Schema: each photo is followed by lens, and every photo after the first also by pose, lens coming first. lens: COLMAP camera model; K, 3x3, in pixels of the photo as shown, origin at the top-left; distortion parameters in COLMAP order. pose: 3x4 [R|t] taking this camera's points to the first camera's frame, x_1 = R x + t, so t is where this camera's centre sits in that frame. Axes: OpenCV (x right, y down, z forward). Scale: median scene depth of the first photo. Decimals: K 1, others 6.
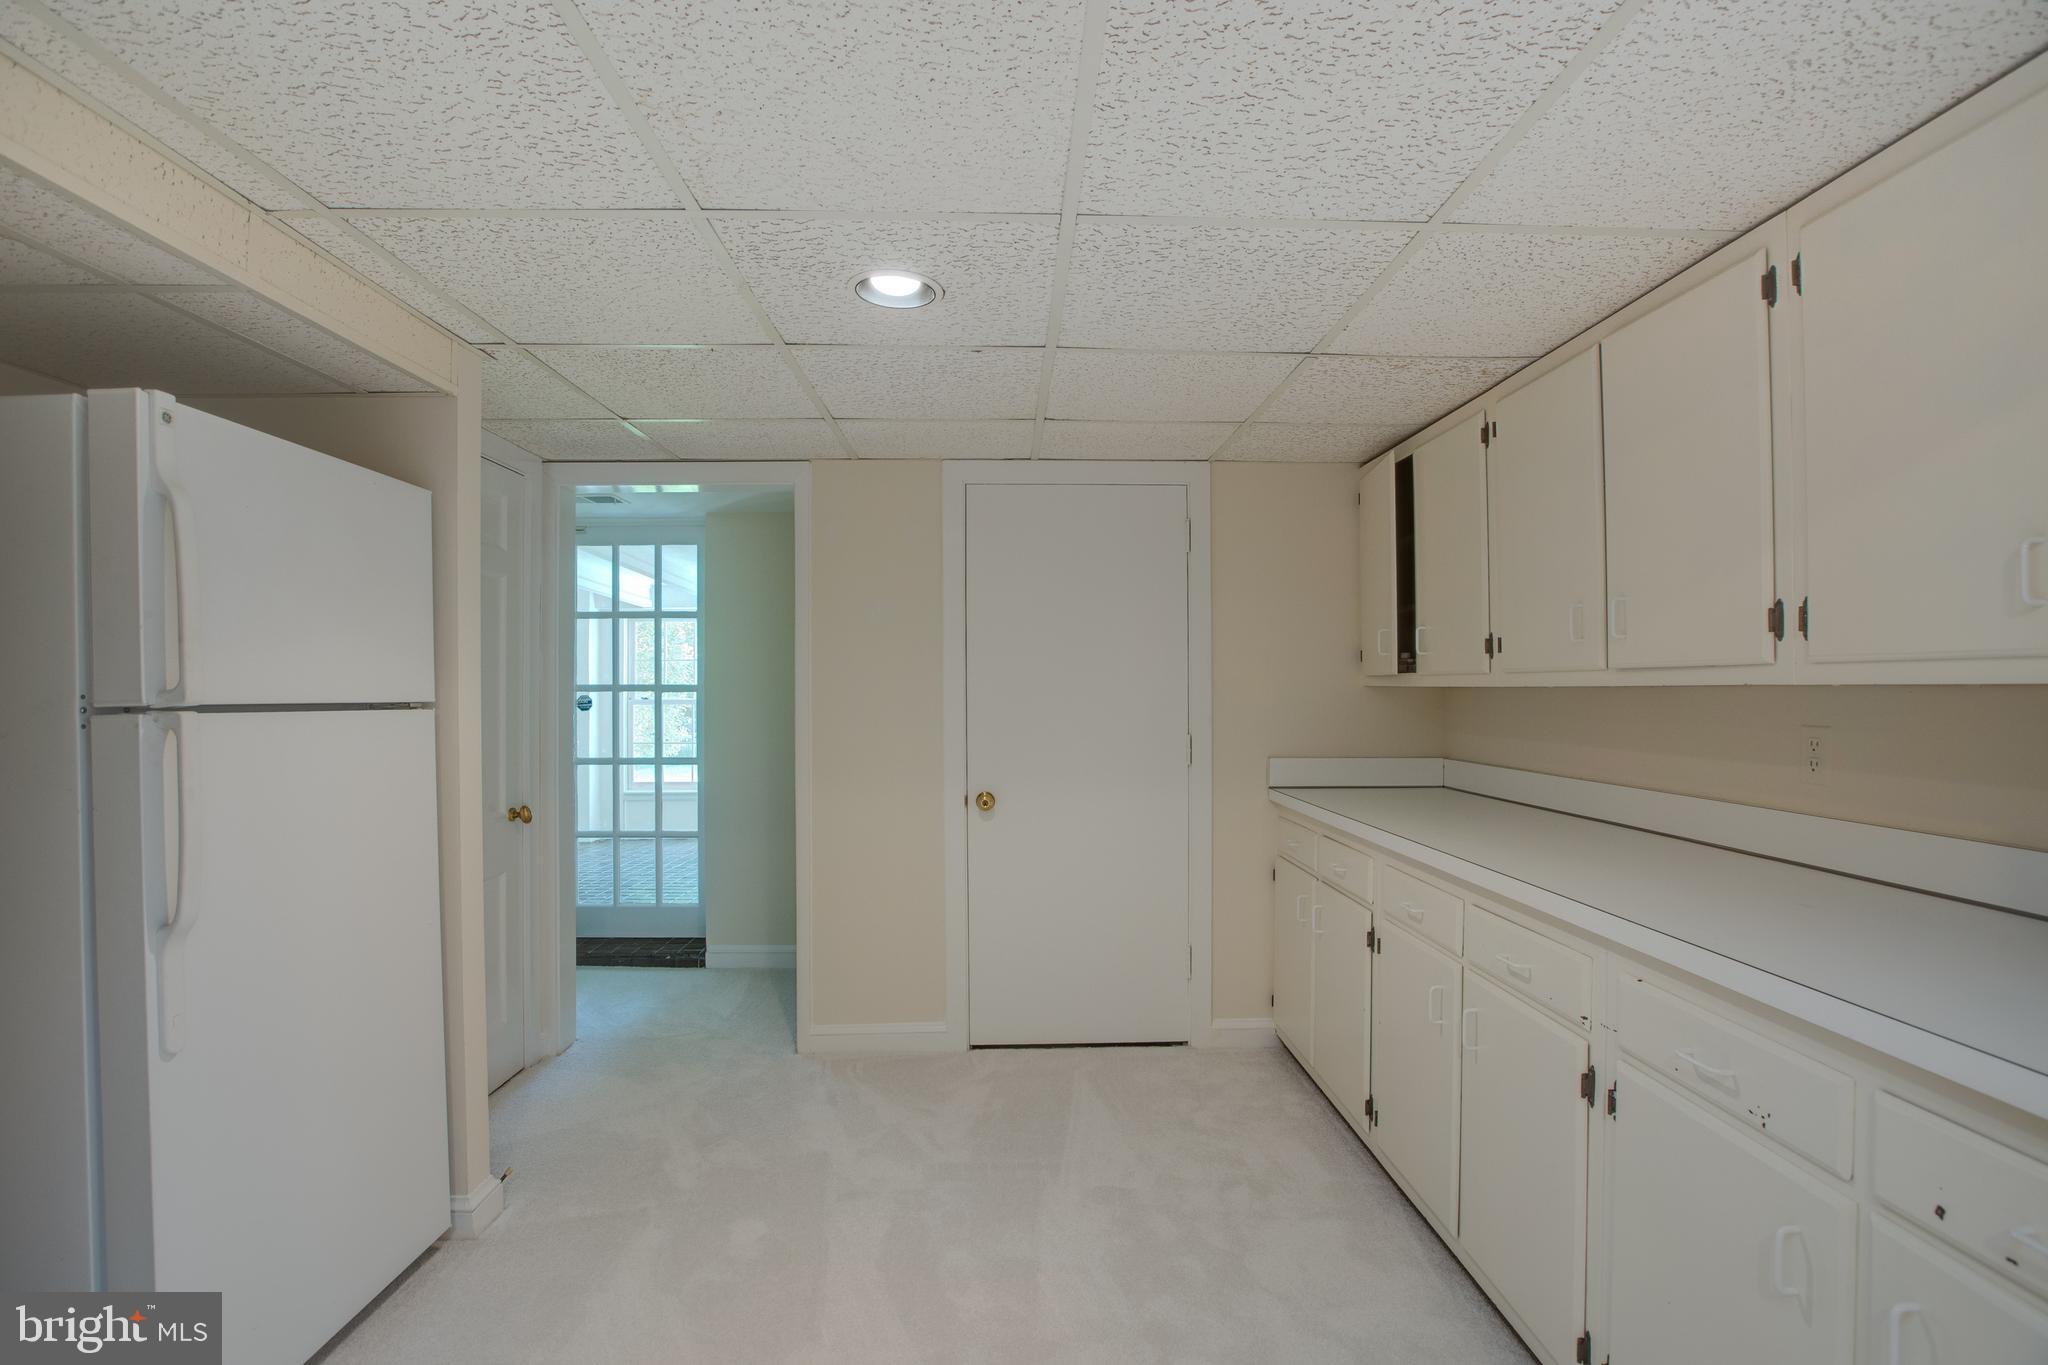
lens RADIAL K [[946.2, 0, 1026.9], [0, 946.2, 686.6], [0, 0, 1]] dist [-0.027489, -0.000253]
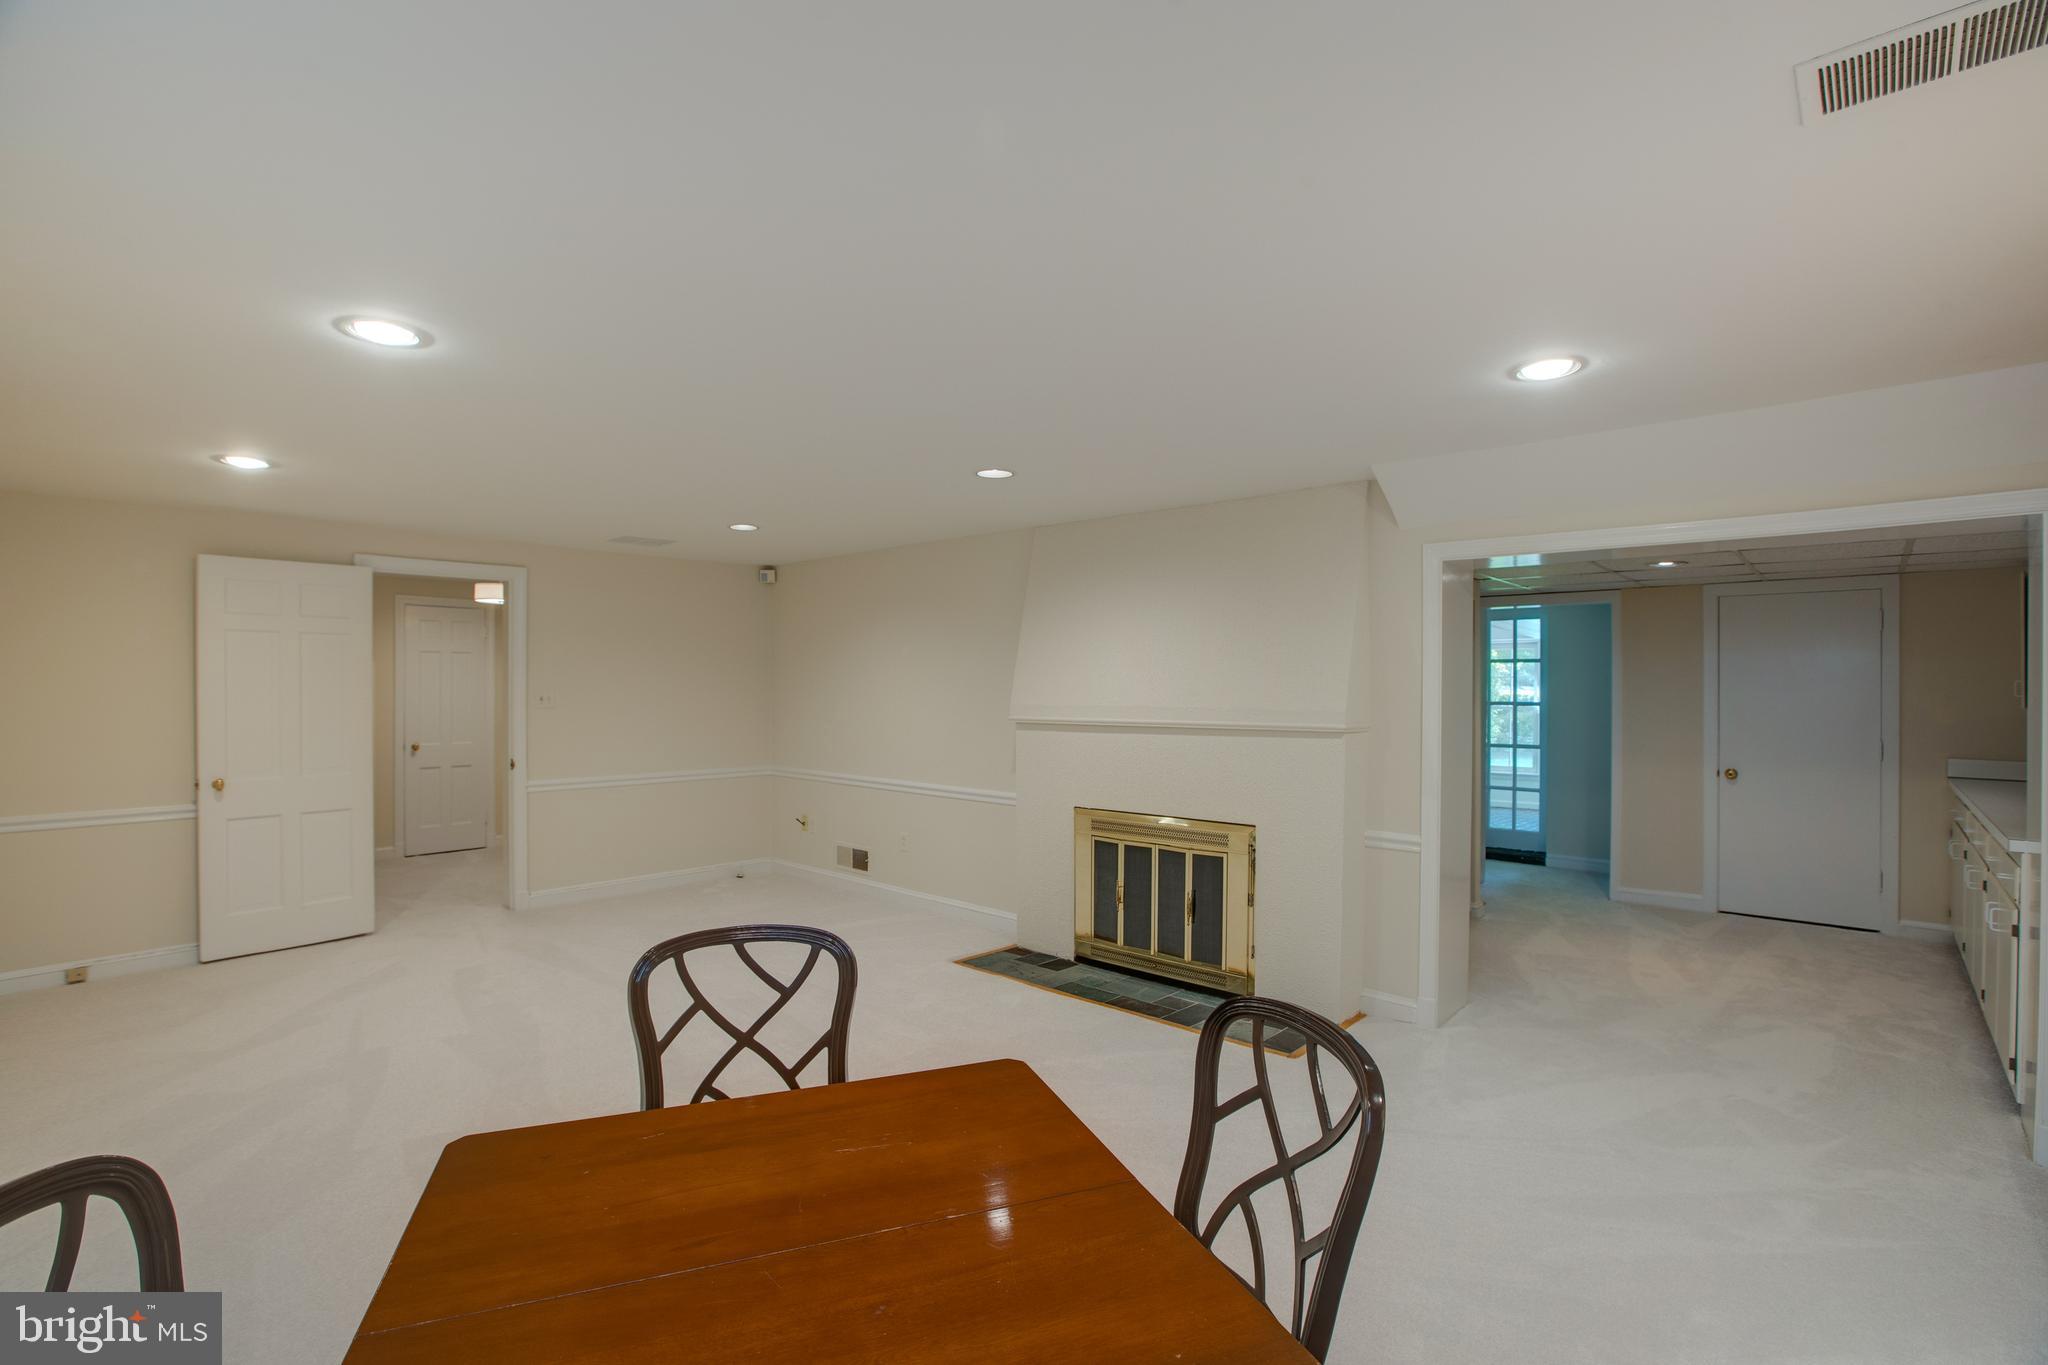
lens RADIAL K [[946.2, 0, 1029.3], [0, 946.2, 689.3], [0, 0, 1]] dist [-0.027489, -0.000253]
pose [[0.721853, 0.007446, -0.692007, 0.210823], [-0.005098, 0.999972, 0.005442, -0.040237], [0.692028, -0.000400, 0.721870, -1.158299]]
